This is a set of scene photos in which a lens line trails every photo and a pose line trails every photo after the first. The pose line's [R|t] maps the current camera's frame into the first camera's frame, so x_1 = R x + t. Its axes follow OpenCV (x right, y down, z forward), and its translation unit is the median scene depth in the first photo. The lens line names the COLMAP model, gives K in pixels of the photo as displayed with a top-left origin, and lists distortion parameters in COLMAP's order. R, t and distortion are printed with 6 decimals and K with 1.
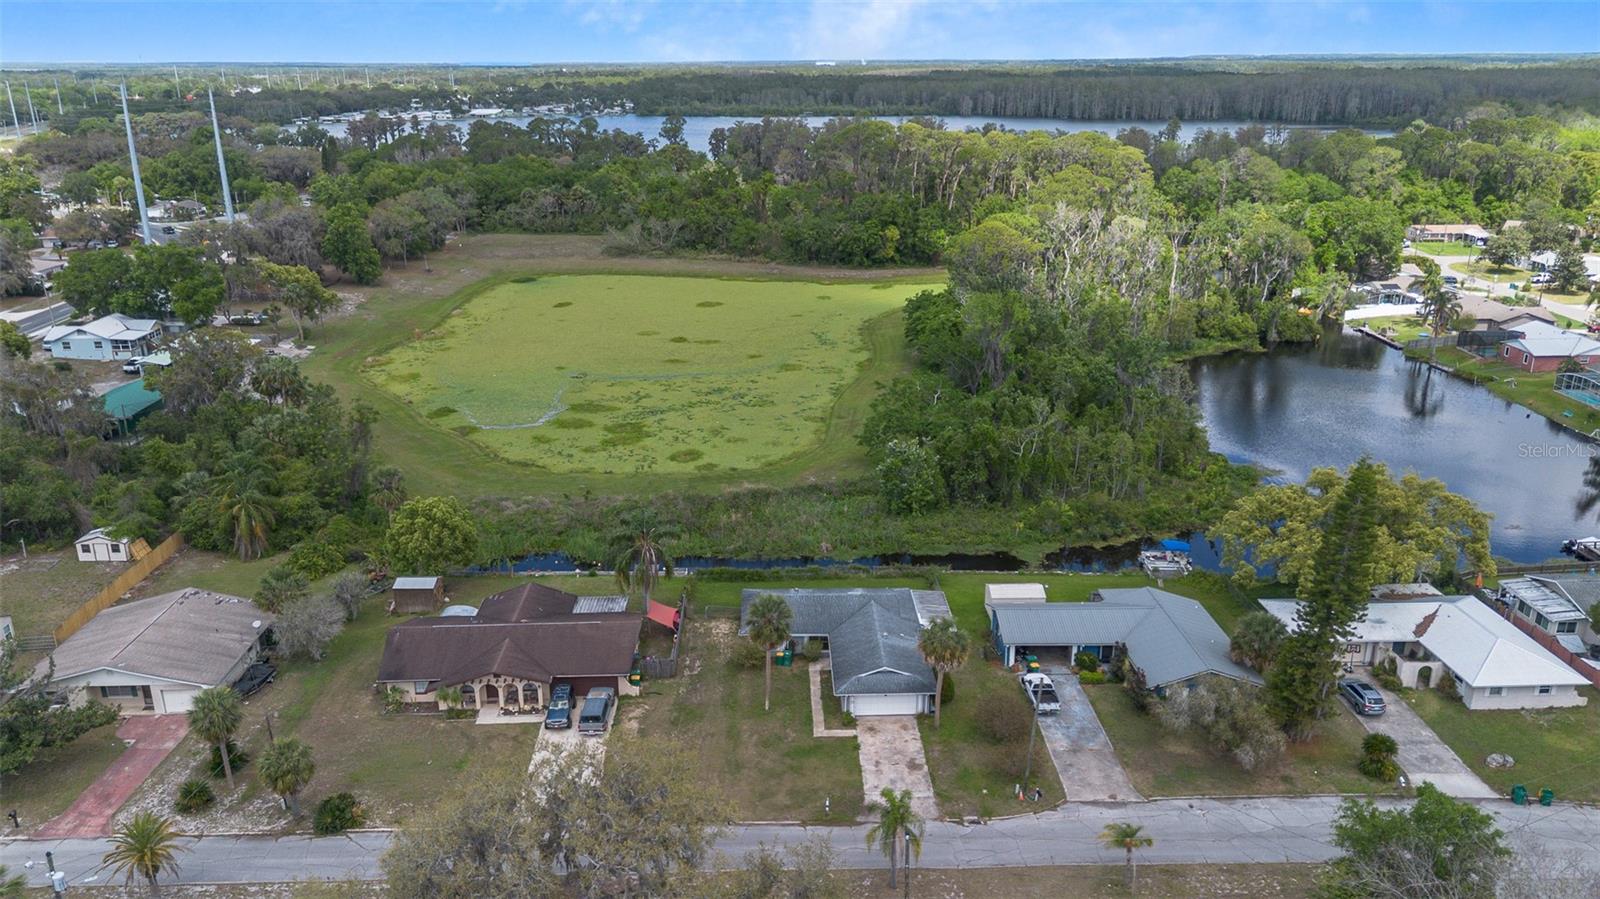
lens RADIAL K [[1136.6, 0, 800.0], [0, 1136.6, 449.5], [0, 0, 1]] dist [0.081080, -0.089318]
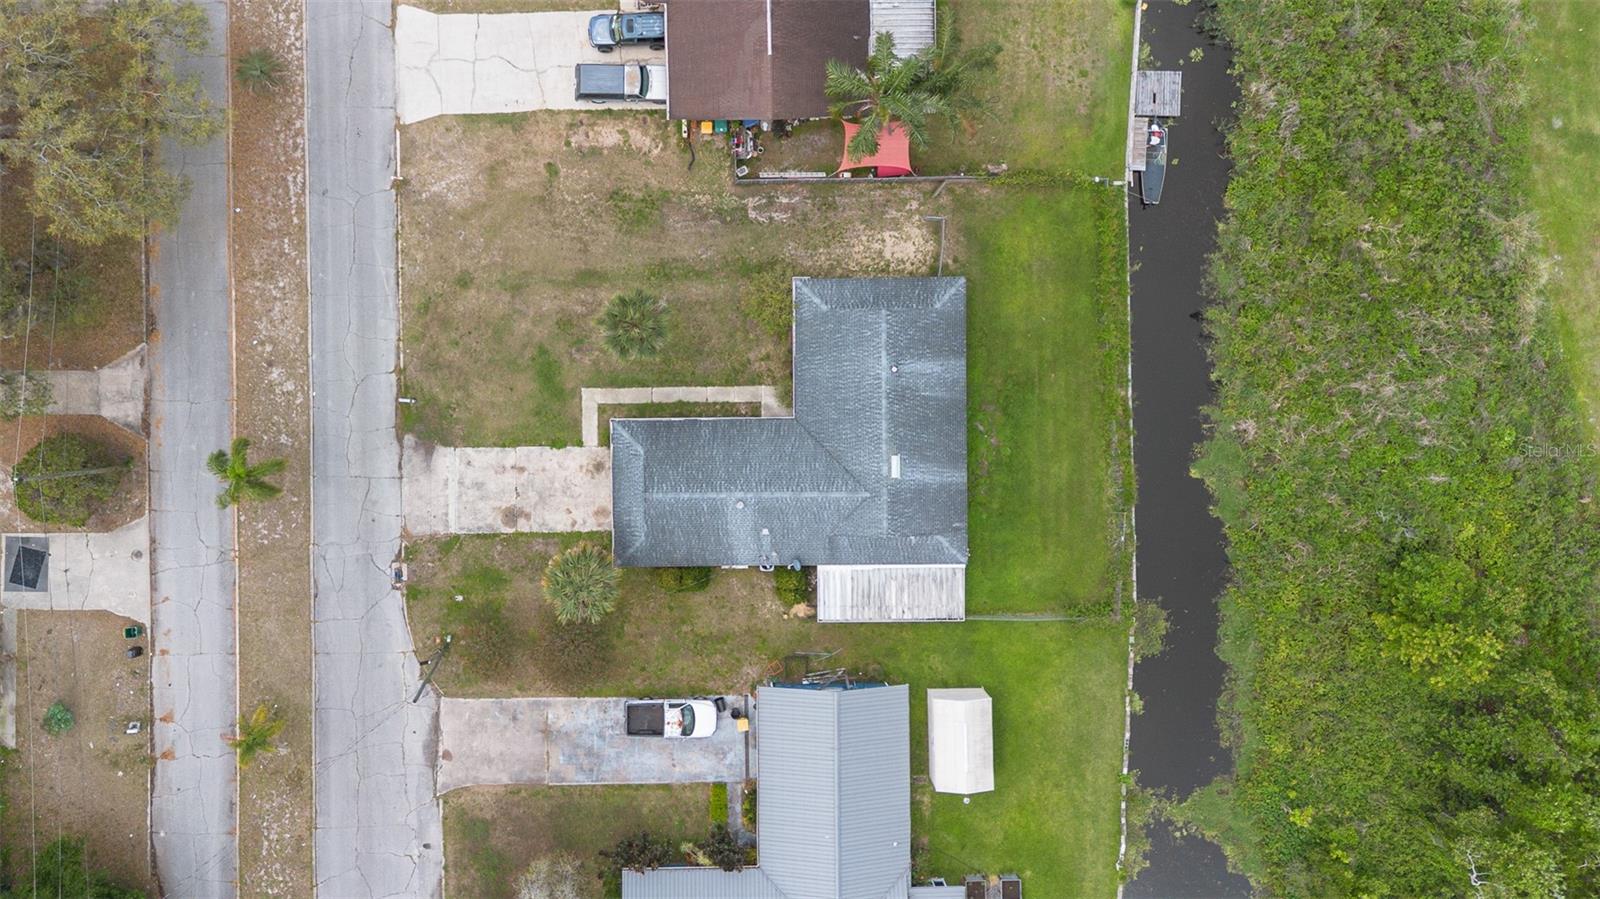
lens RADIAL K [[1136.6, 0, 800.0], [0, 1136.6, 449.5], [0, 0, 1]] dist [0.081080, -0.089318]
pose [[-0.015197, 0.999833, 0.010197, 0.030880], [-0.306645, -0.014367, 0.951715, -0.363216], [0.951703, 0.011337, 0.306812, 0.666047]]
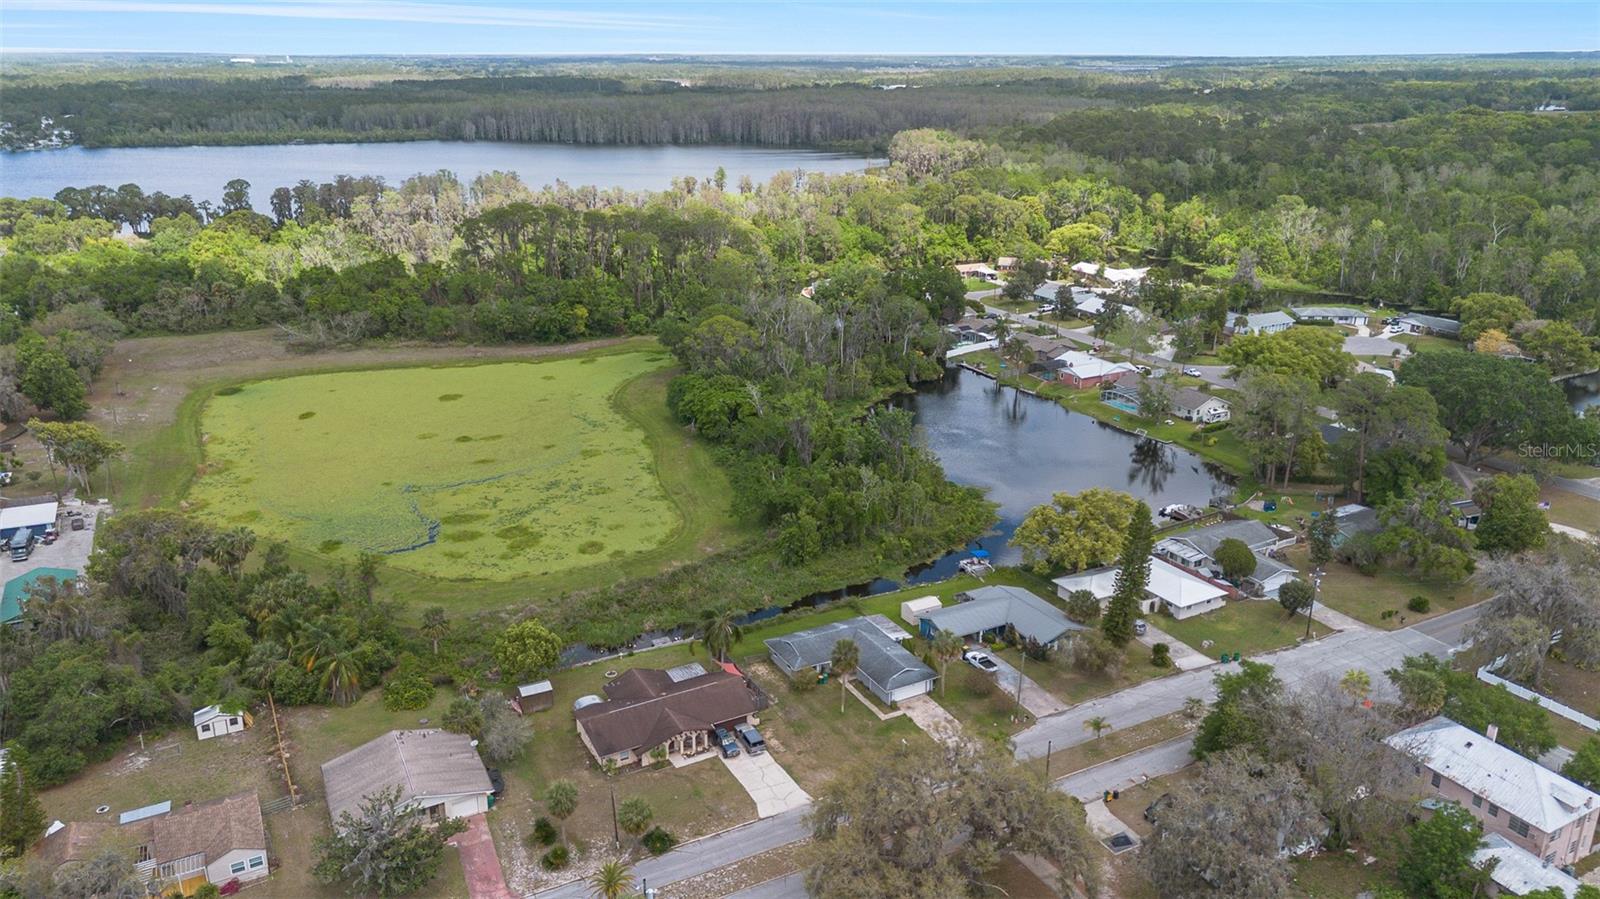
lens RADIAL K [[1136.6, 0, 800.0], [0, 1136.6, 449.5], [0, 0, 1]] dist [0.081080, -0.089318]
pose [[0.896028, -0.142926, 0.420365, -0.523325], [0.140703, 0.989380, 0.036479, -0.147633], [-0.421114, 0.026460, 0.906621, -0.307771]]
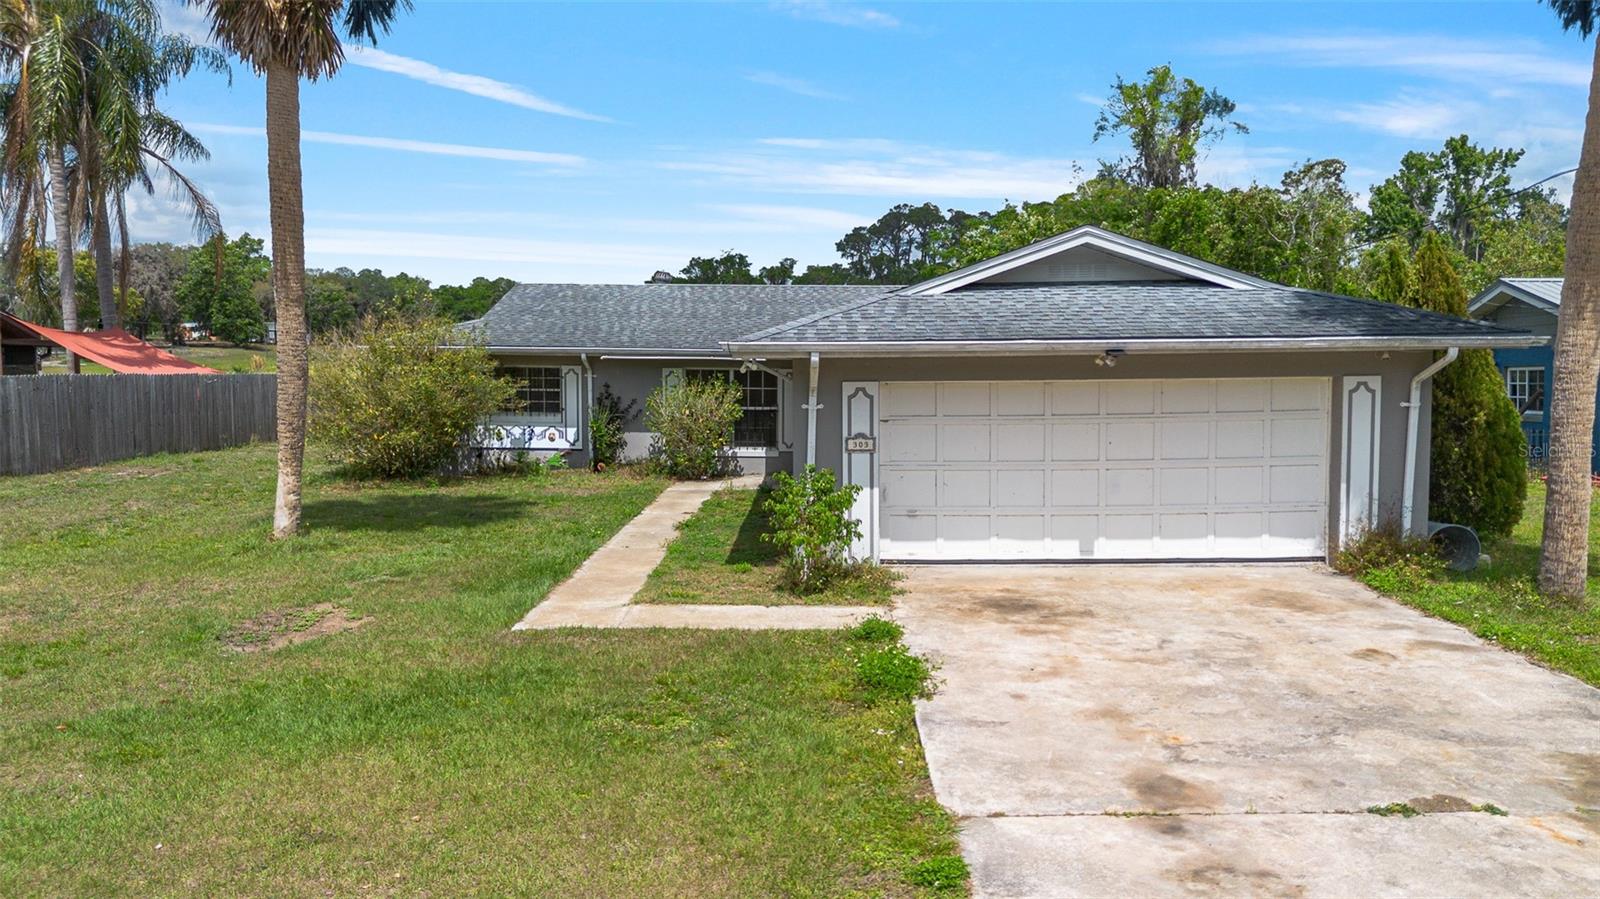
lens RADIAL K [[1136.6, 0, 800.0], [0, 1136.6, 449.5], [0, 0, 1]] dist [0.081080, -0.089318]
pose [[0.999286, -0.001065, -0.037769, 0.032869], [-0.007515, 0.974029, -0.226297, 0.190168], [0.037030, 0.226419, 0.973326, 0.649807]]
